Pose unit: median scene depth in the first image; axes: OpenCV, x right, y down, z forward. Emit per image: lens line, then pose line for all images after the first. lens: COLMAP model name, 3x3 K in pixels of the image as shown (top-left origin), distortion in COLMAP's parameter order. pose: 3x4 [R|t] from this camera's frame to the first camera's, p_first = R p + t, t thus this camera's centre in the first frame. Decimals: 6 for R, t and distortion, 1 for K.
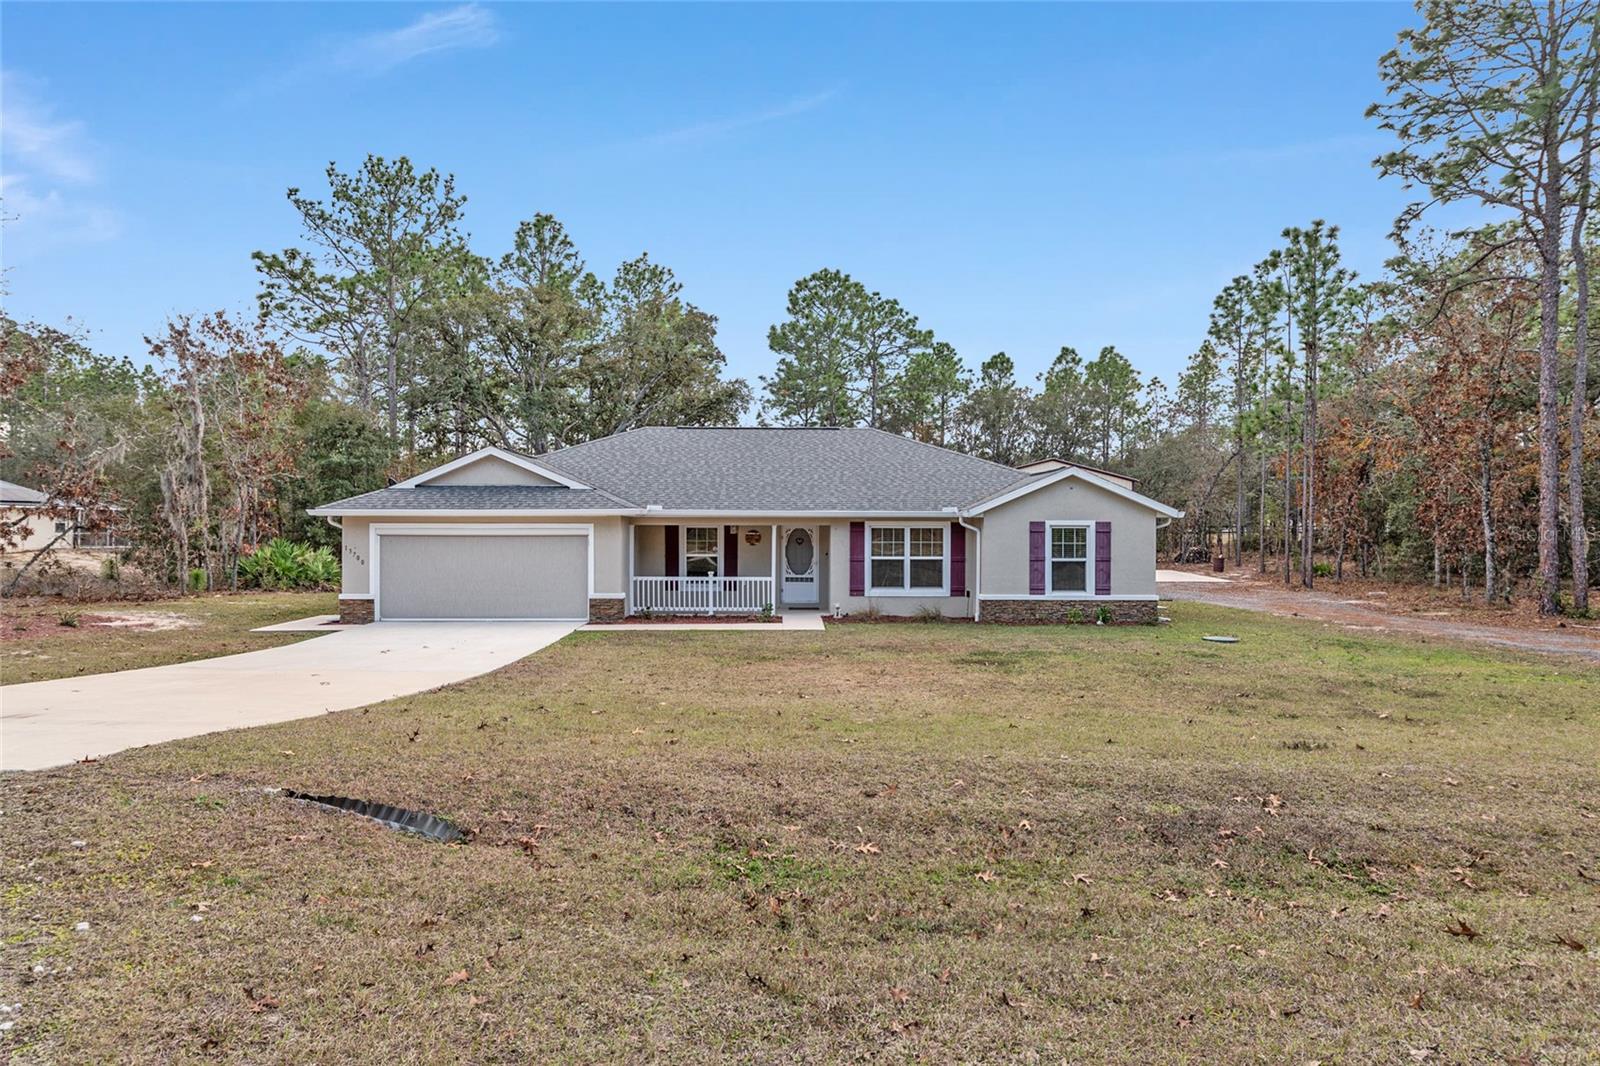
lens RADIAL K [[959.0, 0, 807.4], [0, 959.0, 542.9], [0, 0, 1]] dist [-0.009608, -0.000569]
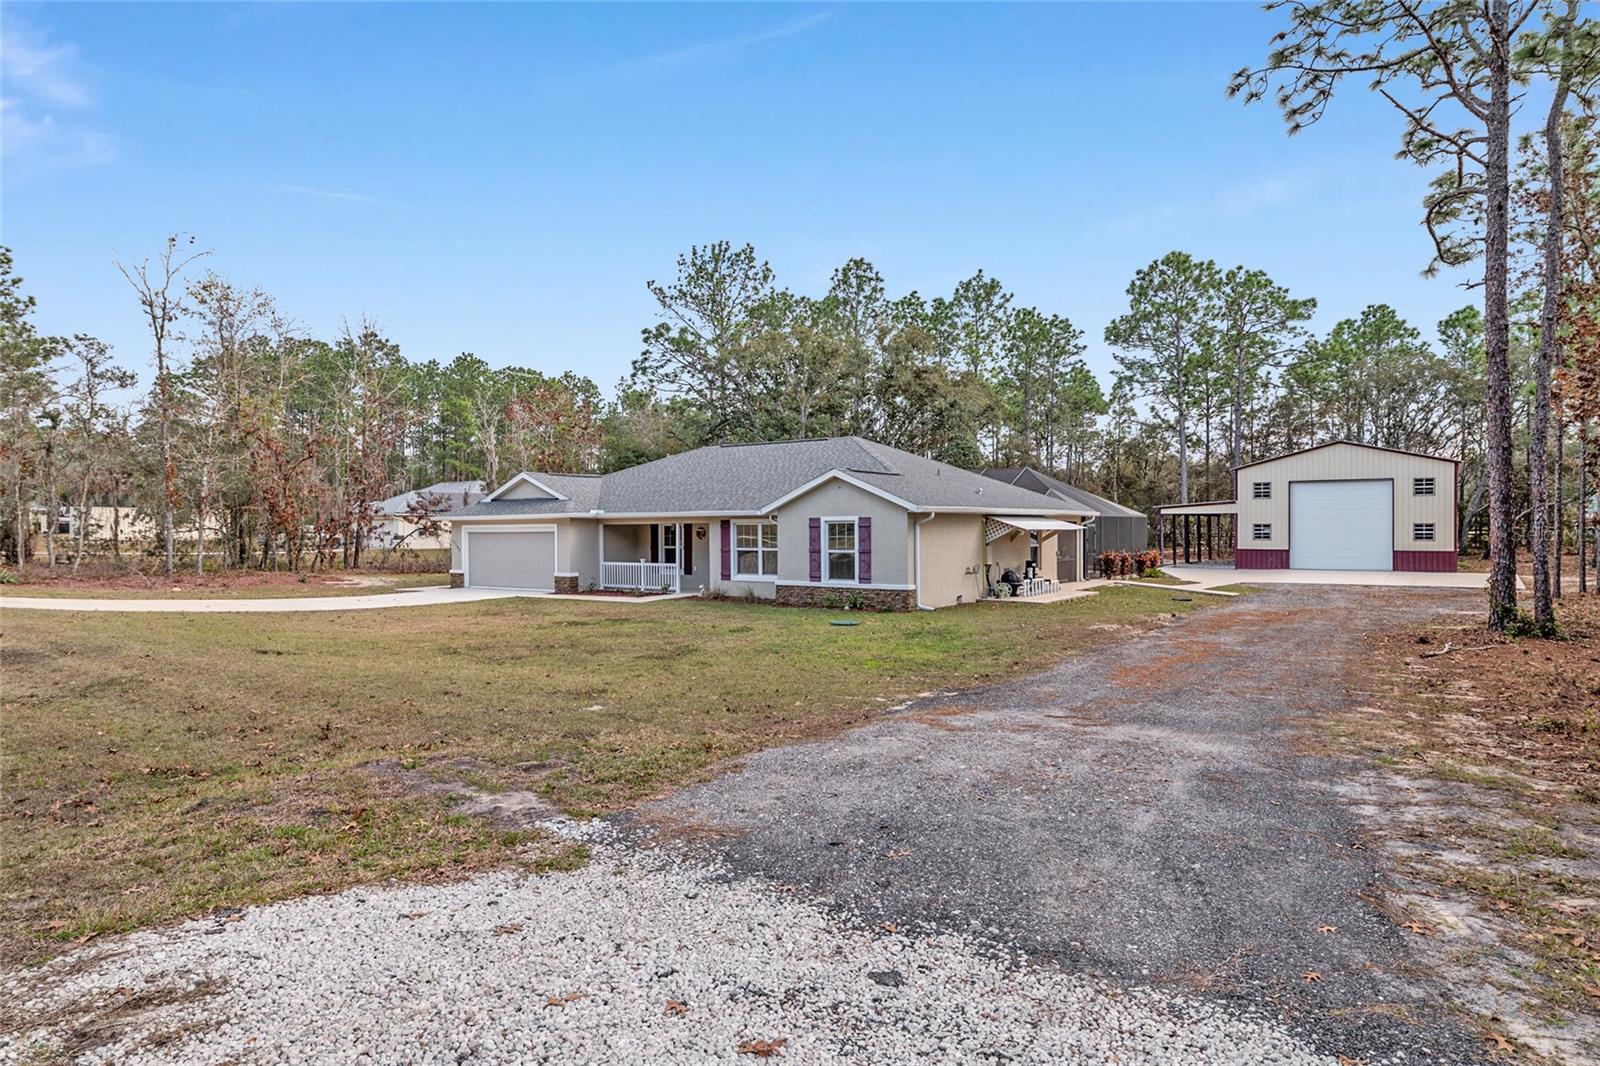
lens RADIAL K [[959.0, 0, 803.6], [0, 959.0, 532.4], [0, 0, 1]] dist [-0.009608, -0.000569]
pose [[0.799634, -0.005200, -0.600465, 0.902657], [-0.001179, 0.999947, -0.010230, 0.006559], [0.600486, 0.008889, 0.799586, 0.074372]]
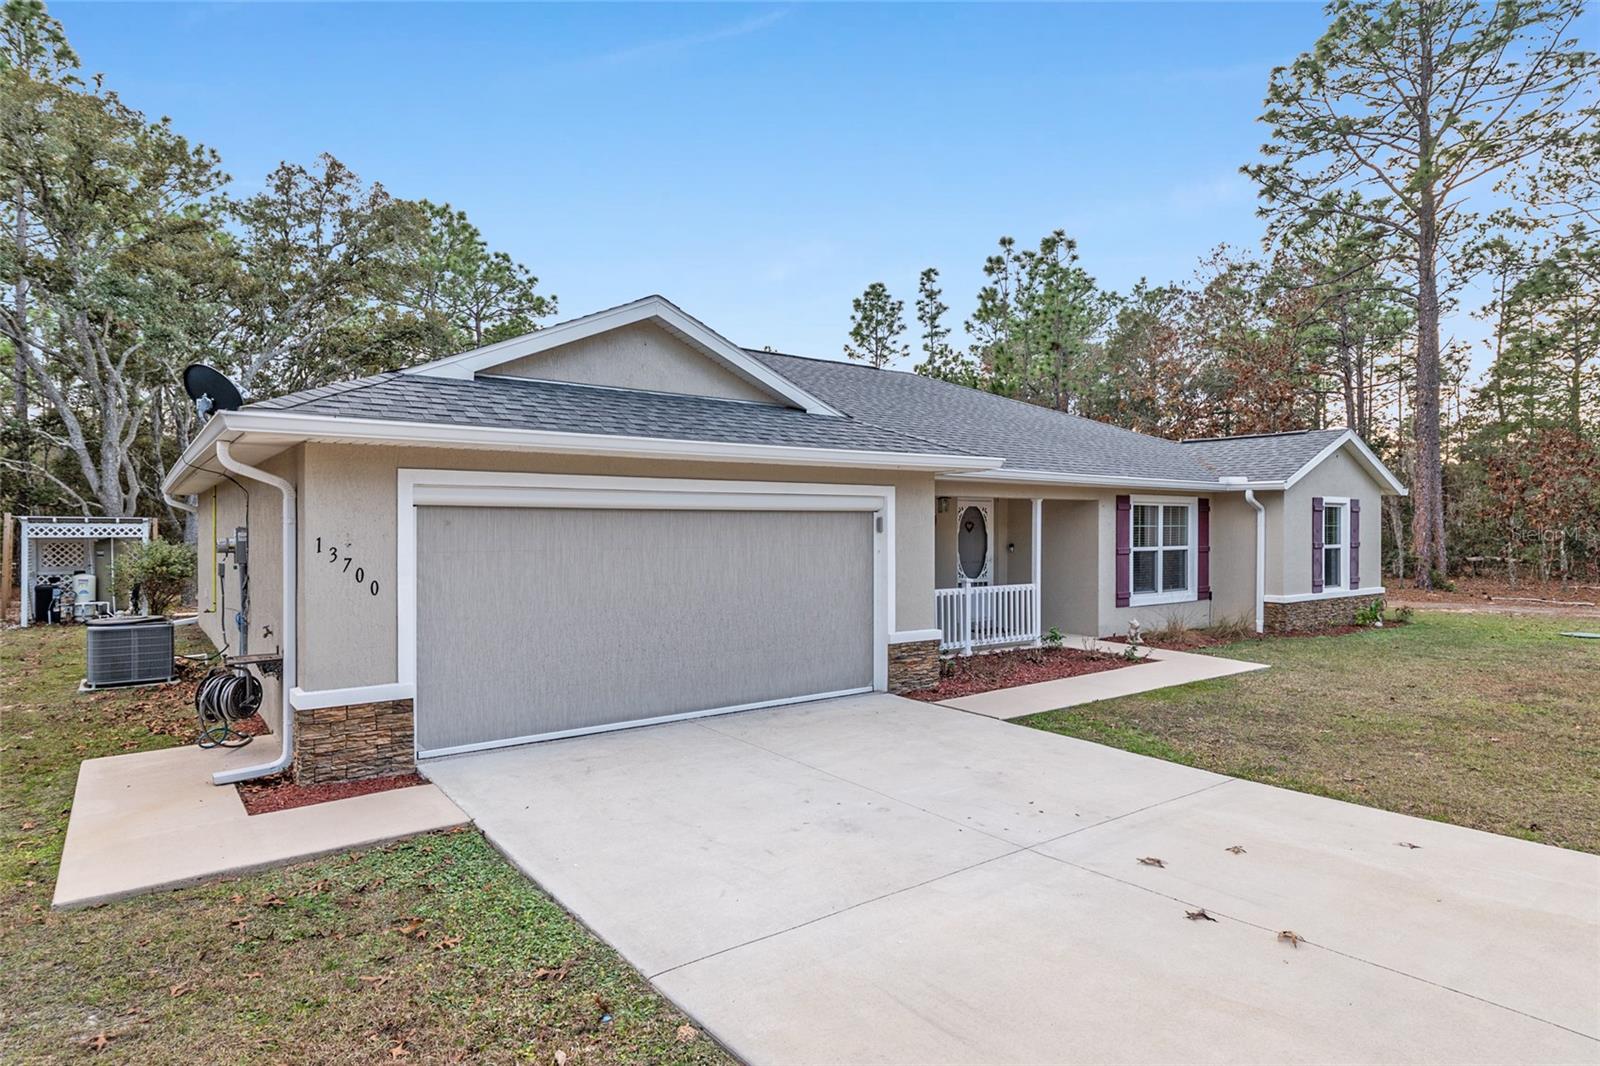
lens RADIAL K [[893.0, 0, 808.2], [0, 893.0, 523.2], [0, 0, 1]] dist [0.009608, 0.000585]
pose [[0.815217, -0.000422, 0.579156, -0.500685], [0.010709, 0.999840, -0.014345, 0.003944], [-0.579057, 0.017897, 0.815091, 0.640468]]
